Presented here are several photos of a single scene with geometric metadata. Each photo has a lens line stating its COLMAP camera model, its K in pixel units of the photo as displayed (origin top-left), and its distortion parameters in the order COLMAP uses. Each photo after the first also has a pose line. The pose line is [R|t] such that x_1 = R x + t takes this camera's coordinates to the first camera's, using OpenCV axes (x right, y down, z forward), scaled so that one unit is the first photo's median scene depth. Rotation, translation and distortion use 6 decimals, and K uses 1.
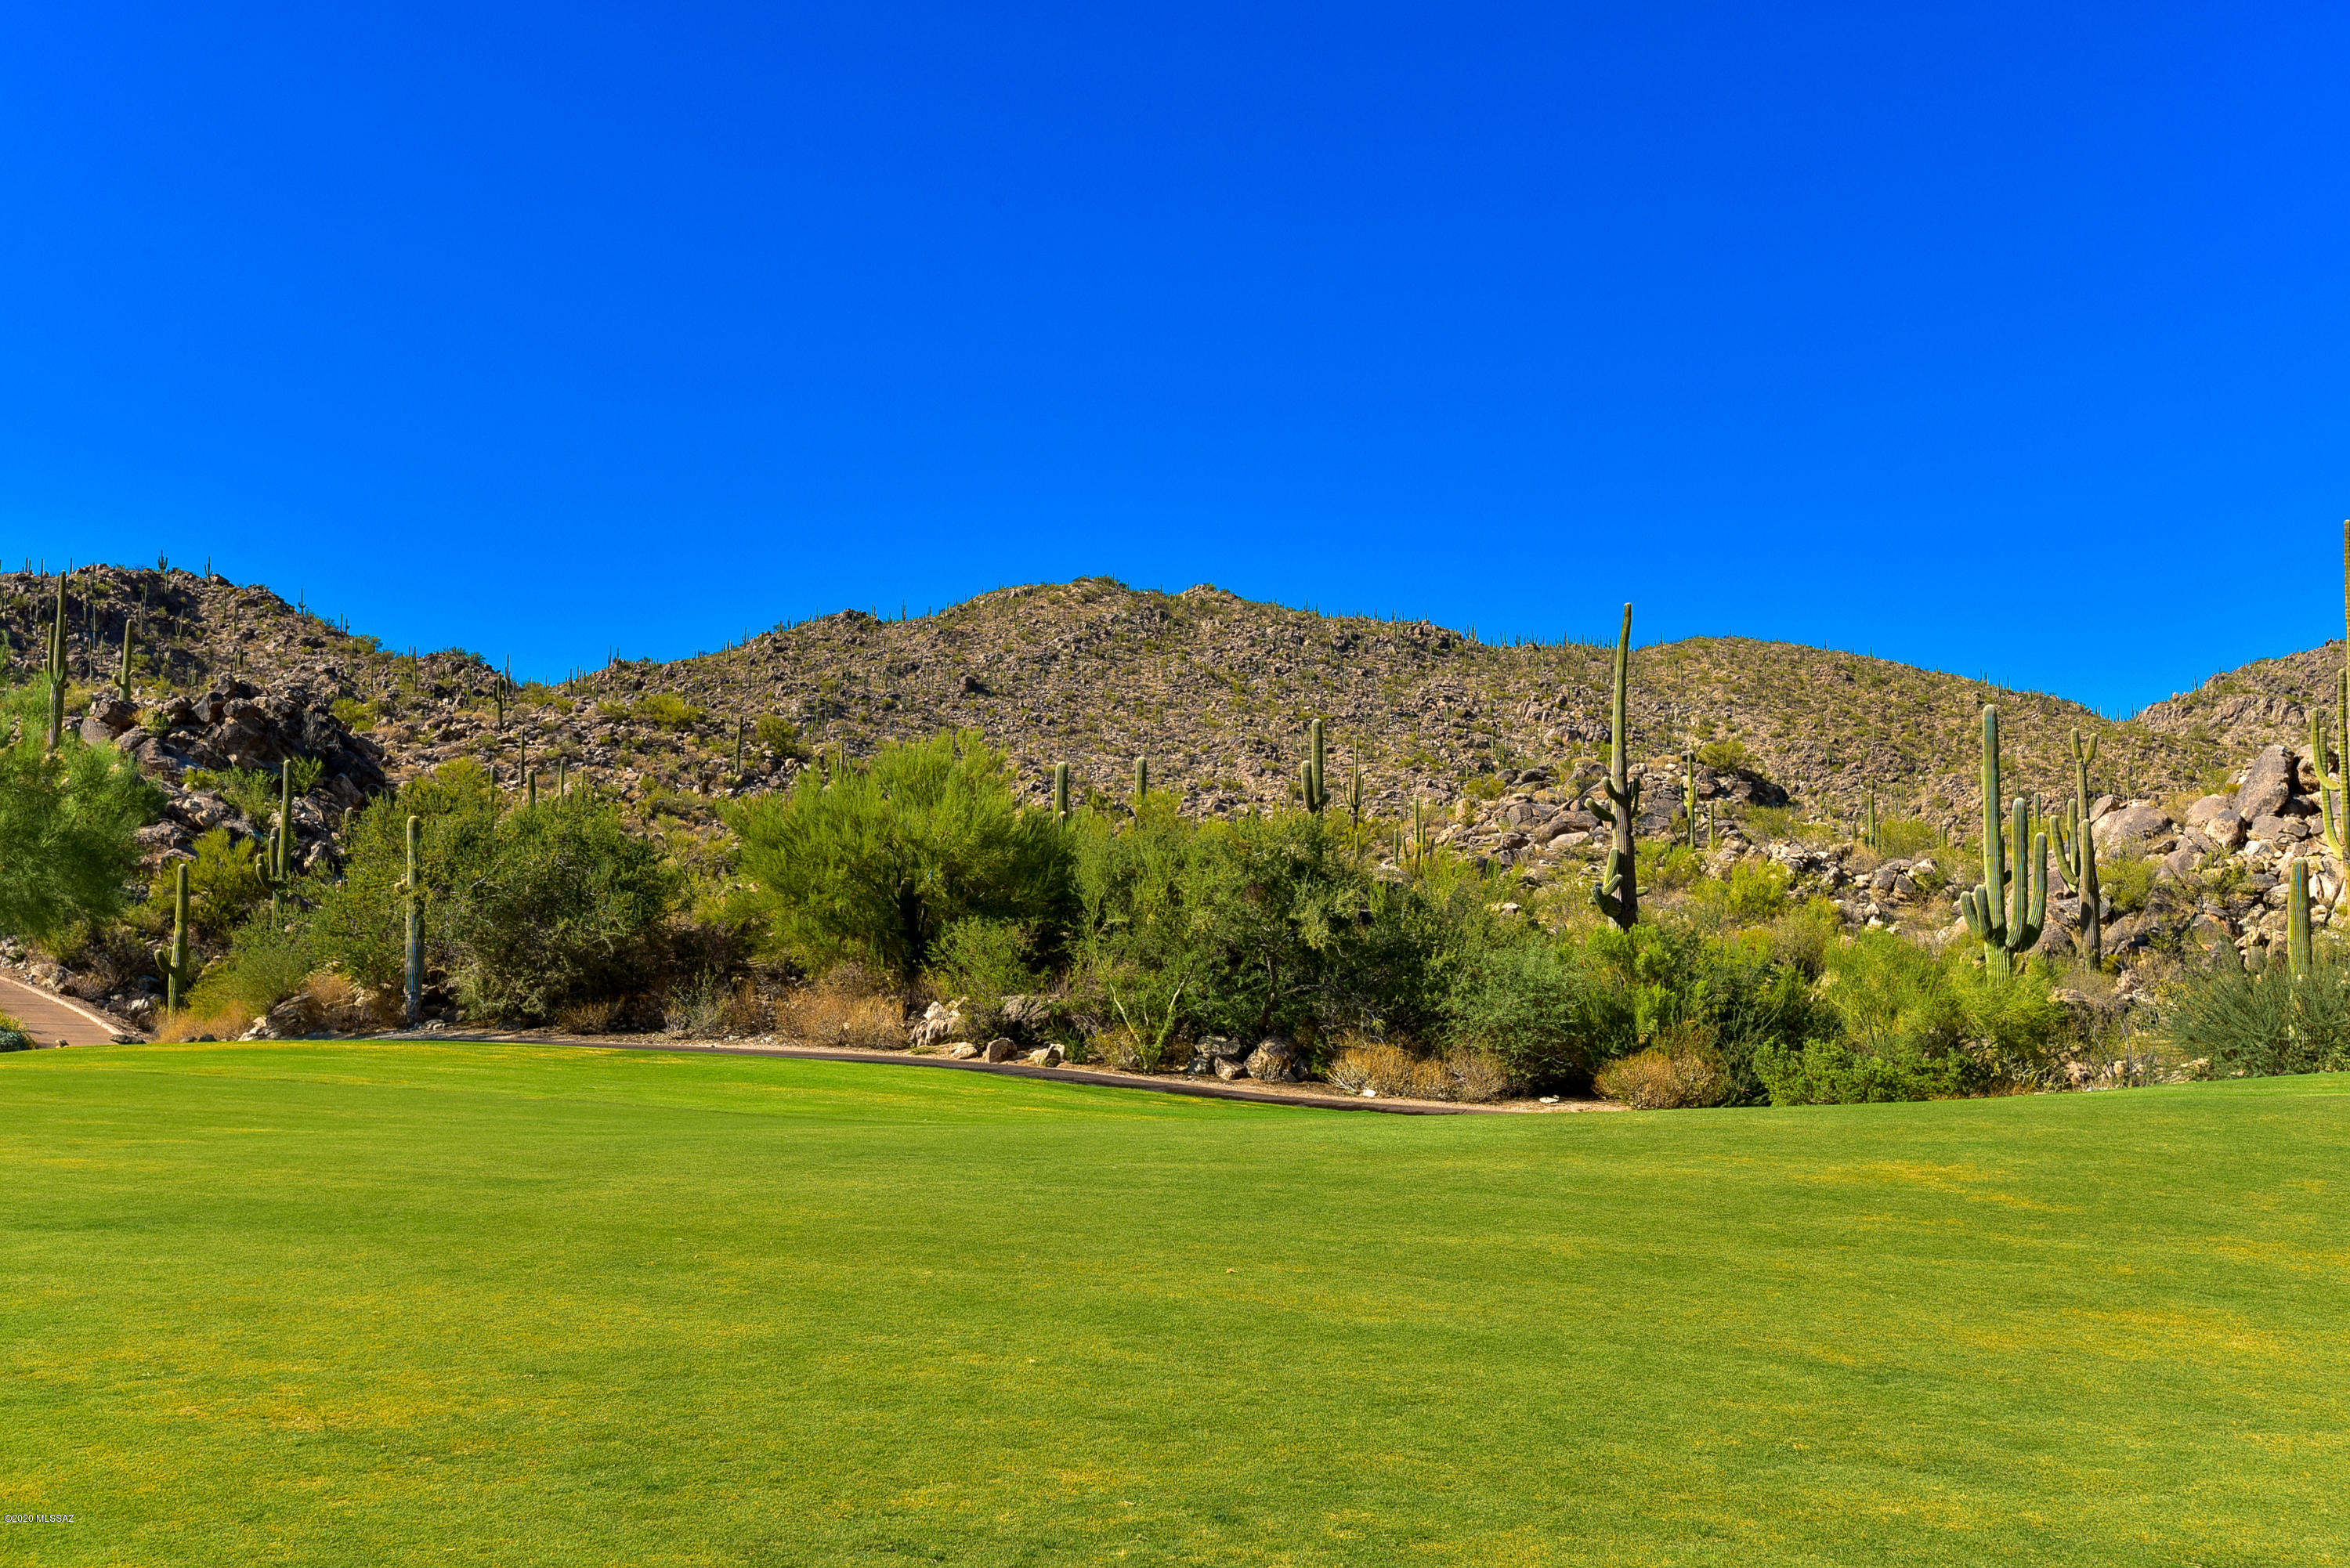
lens RADIAL K [[2346.6, 0, 1167.2], [0, 2346.6, 792.0], [0, 0, 1]] dist [-0.011733, 0.000000]
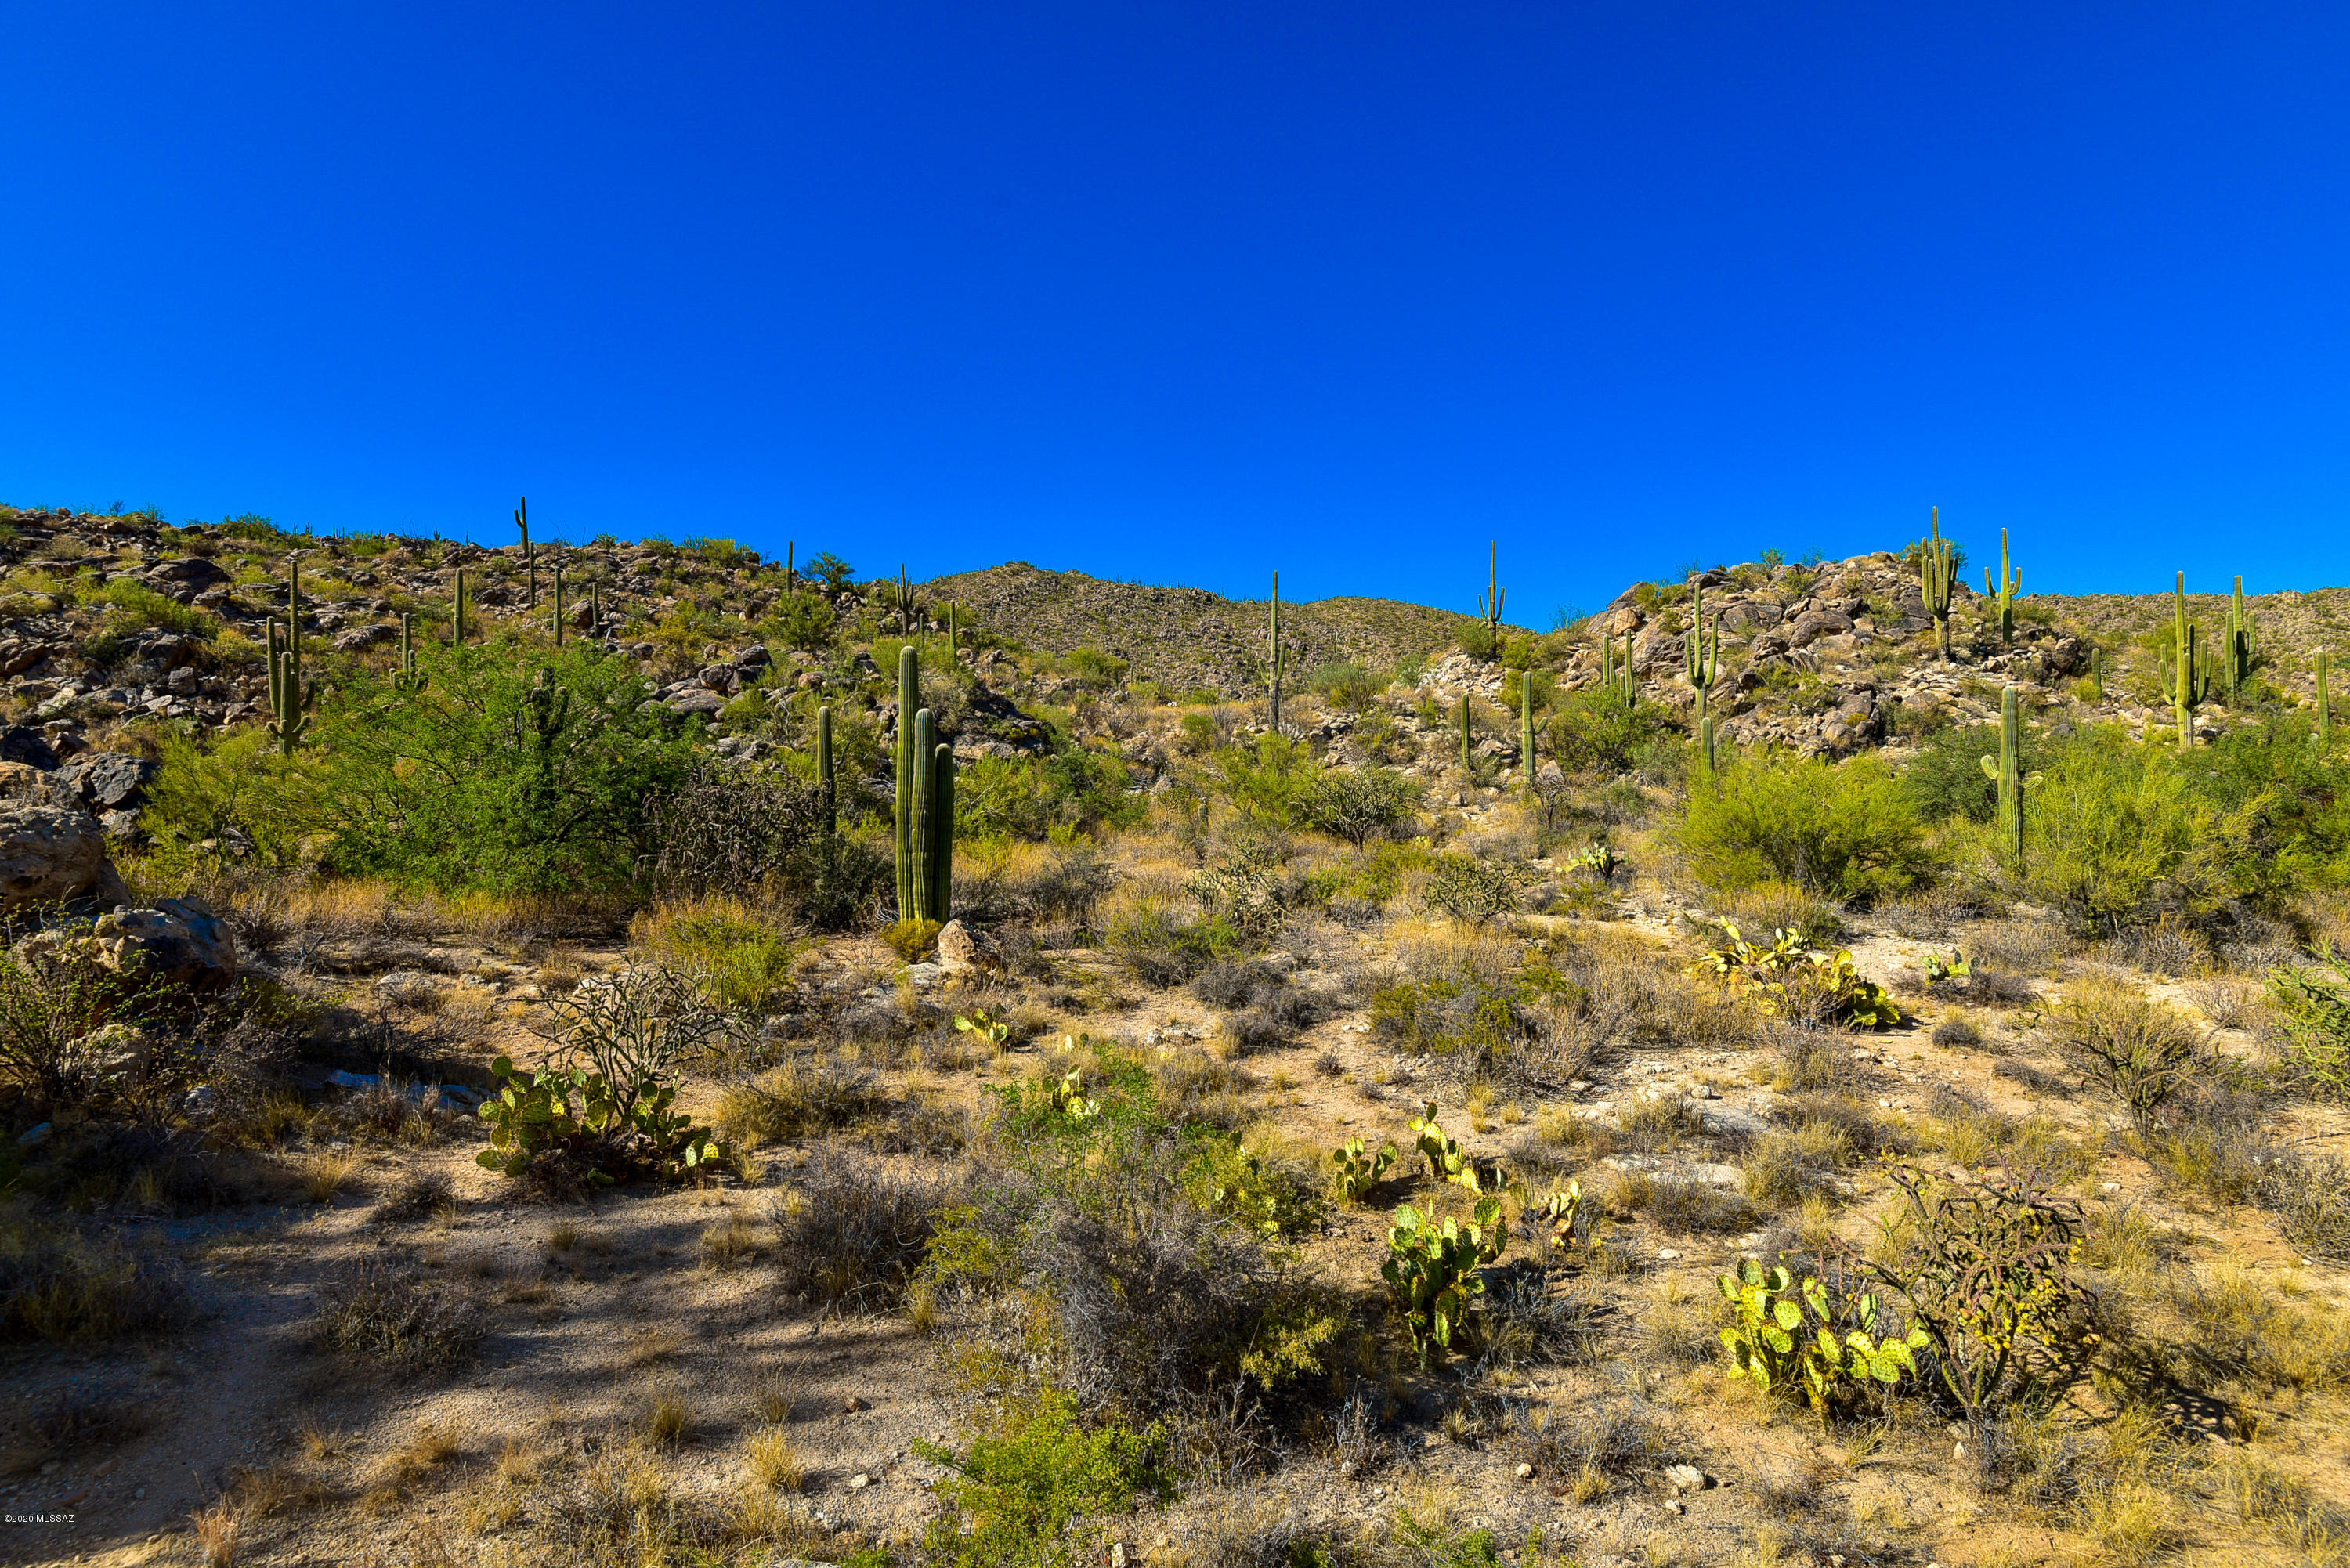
lens RADIAL K [[1103.2, 0, 1186.8], [0, 1103.2, 779.4], [0, 0, 1]] dist [-0.018177, -0.005556]
pose [[0.990432, -0.018821, 0.136716, -0.023974], [0.007578, 0.996579, 0.082300, 0.007866], [-0.137797, -0.080476, 0.987186, 0.148712]]
